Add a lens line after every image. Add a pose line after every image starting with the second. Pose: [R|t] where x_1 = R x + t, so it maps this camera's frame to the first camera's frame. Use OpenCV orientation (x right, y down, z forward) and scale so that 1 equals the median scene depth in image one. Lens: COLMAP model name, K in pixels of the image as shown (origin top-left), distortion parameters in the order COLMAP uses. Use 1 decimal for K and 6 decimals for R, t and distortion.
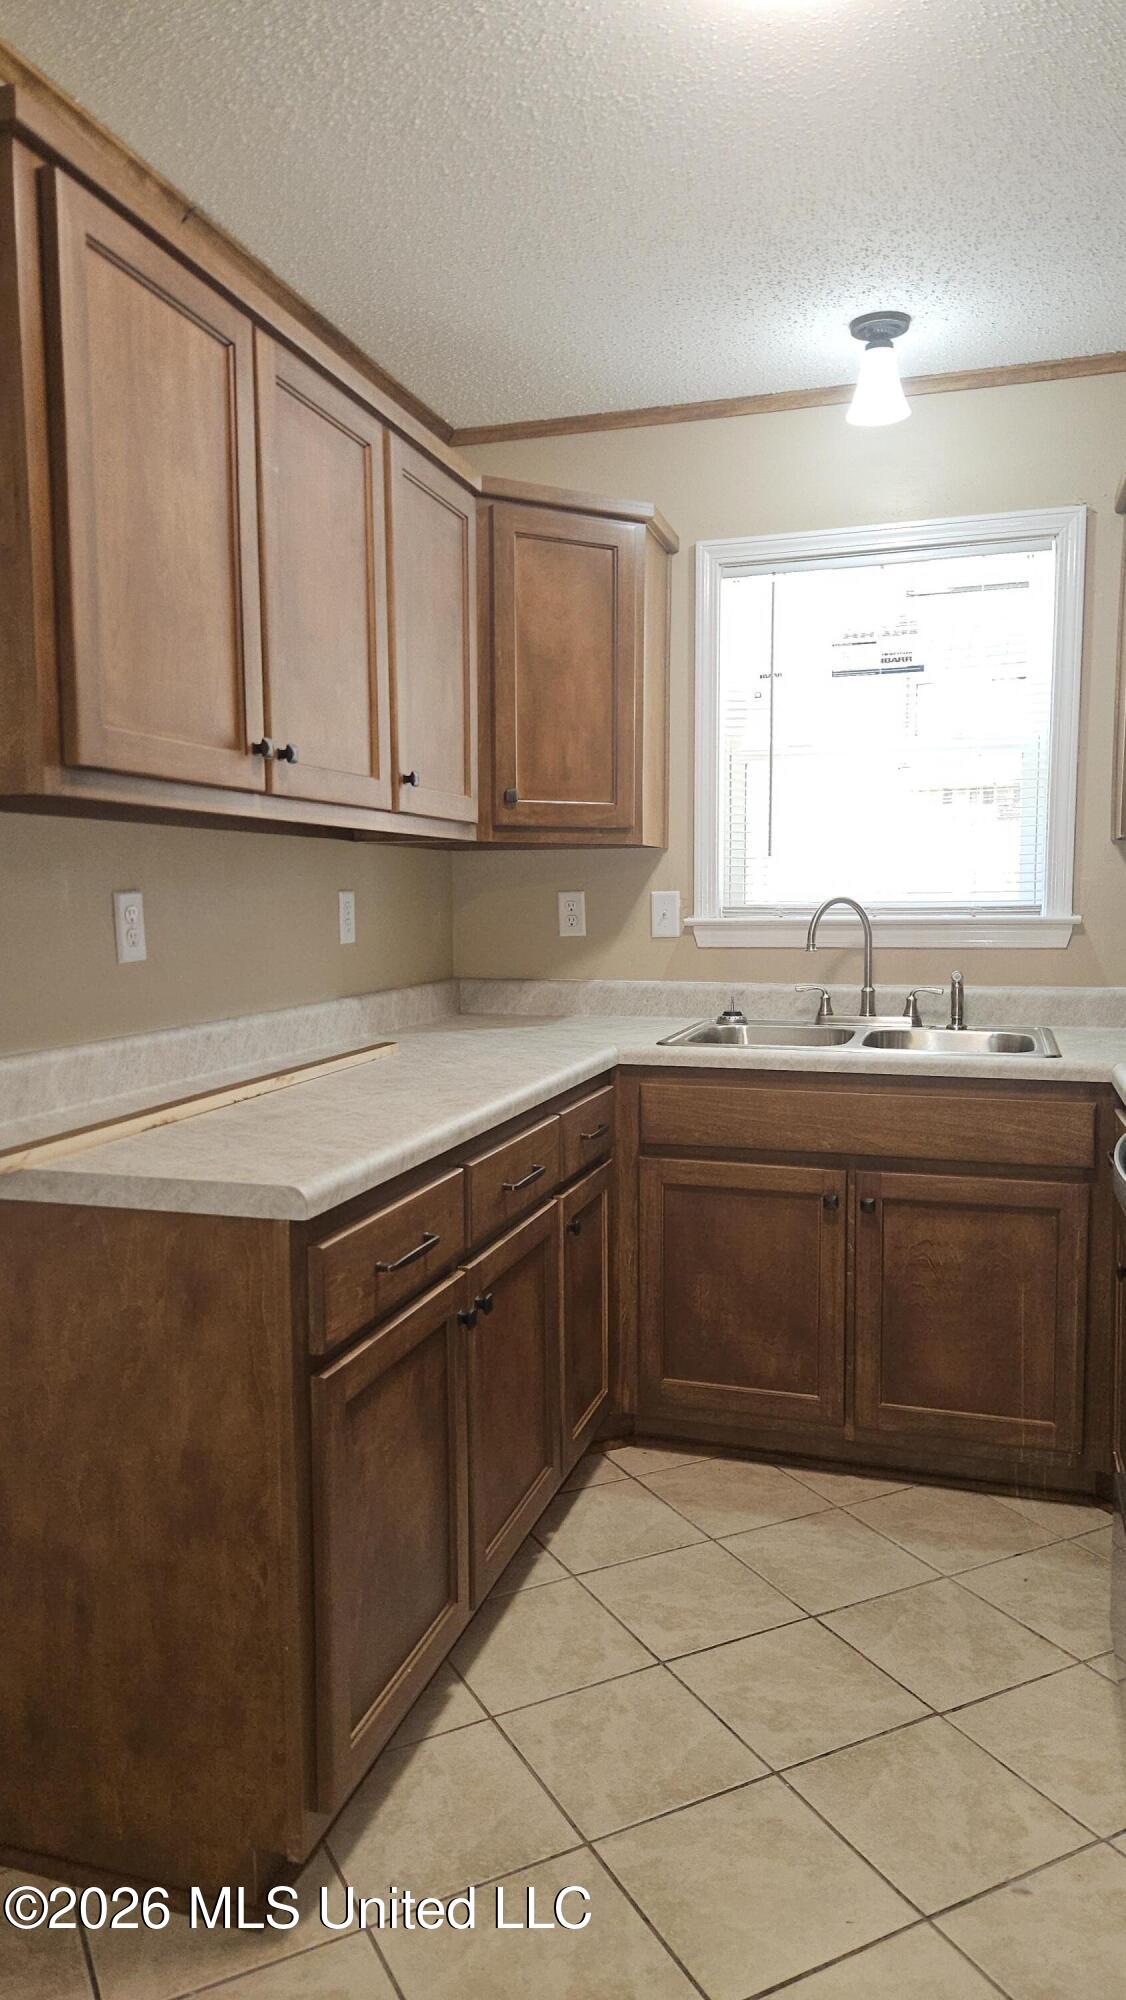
lens RADIAL K [[1332.3, 0, 573.2], [0, 1332.3, 1006.9], [0, 0, 1]] dist [0.035582, -0.025751]
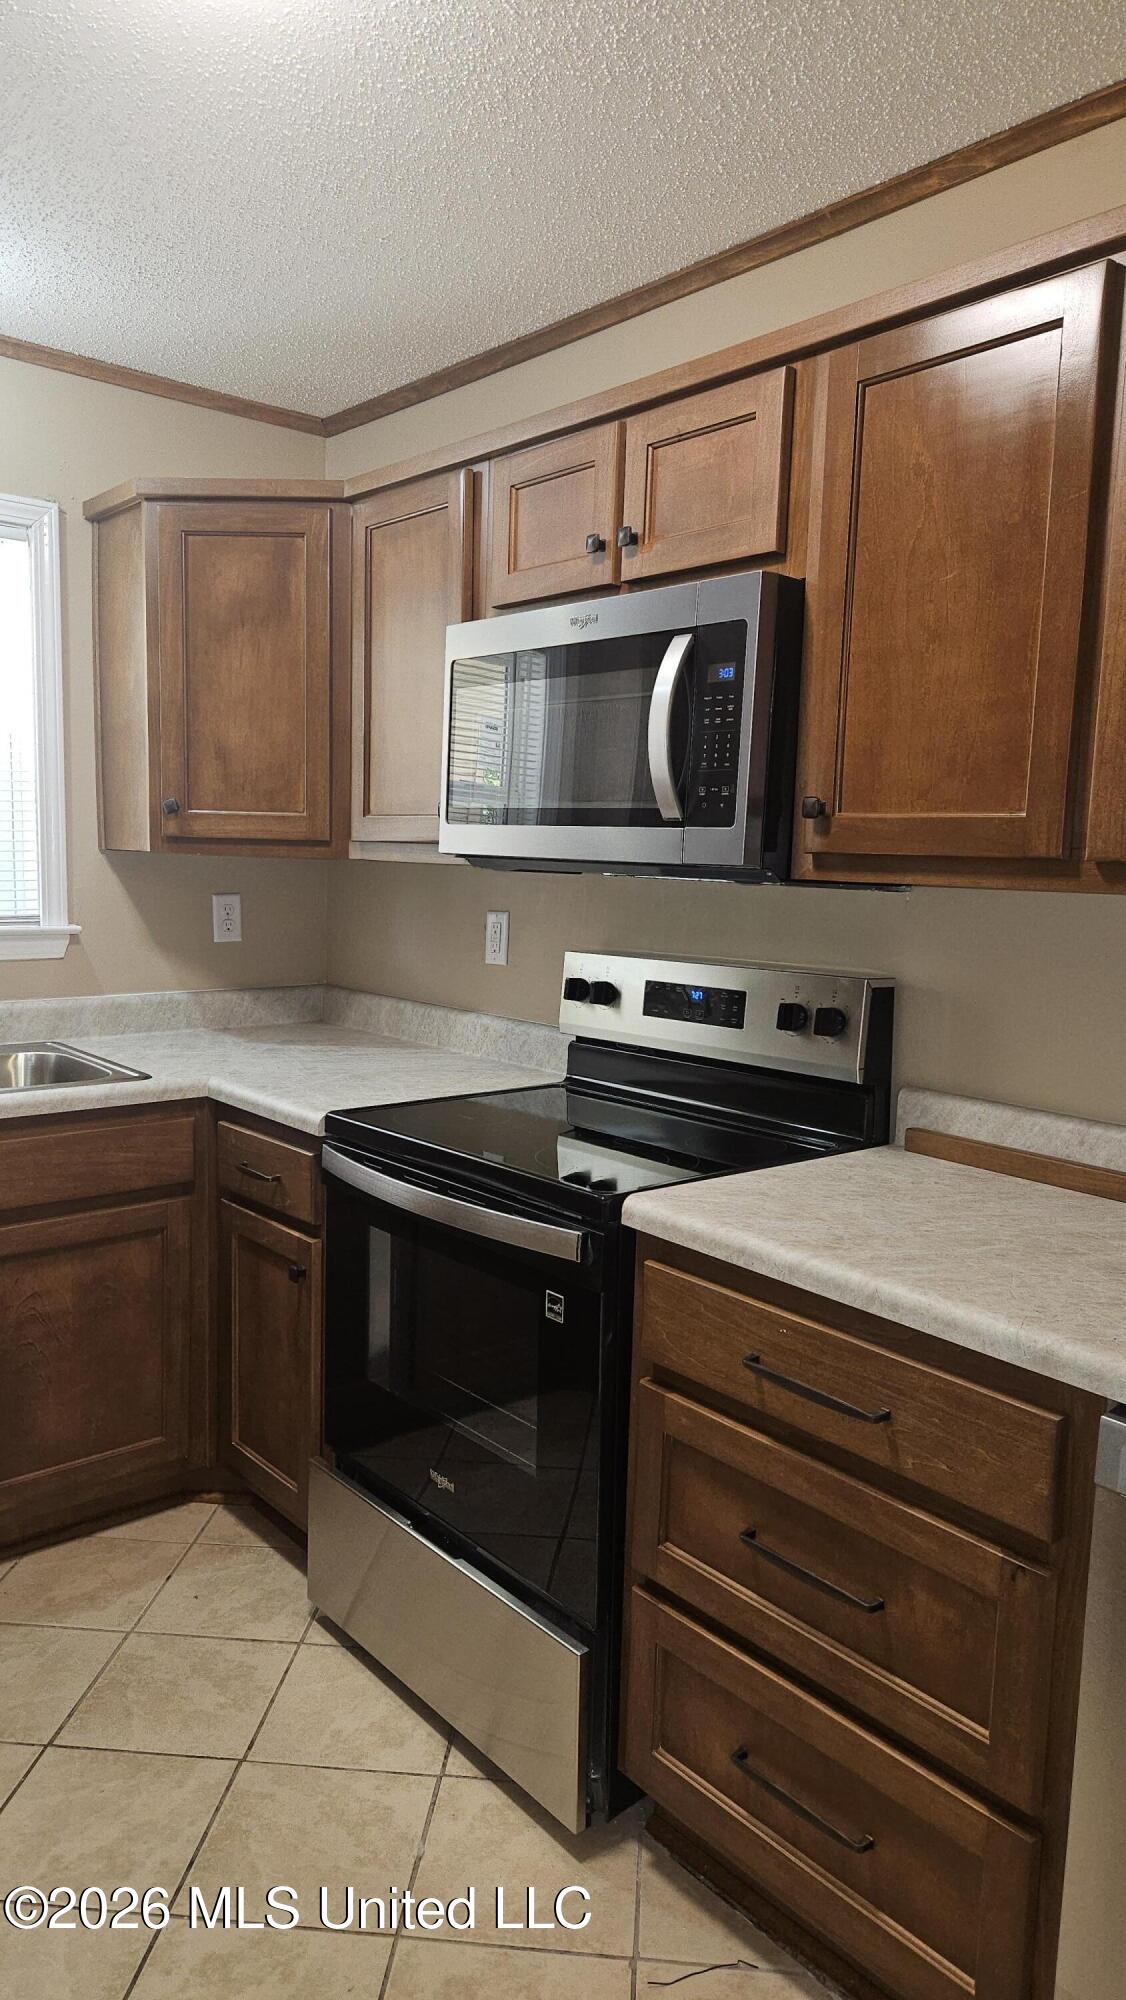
lens RADIAL K [[1332.3, 0, 562.2], [0, 1332.3, 995.3], [0, 0, 1]] dist [0.035582, -0.025751]
pose [[0.541315, -0.077483, 0.837242, -0.302599], [0.050850, 0.996939, 0.059385, -0.067358], [-0.839281, 0.010427, 0.543598, 0.195114]]
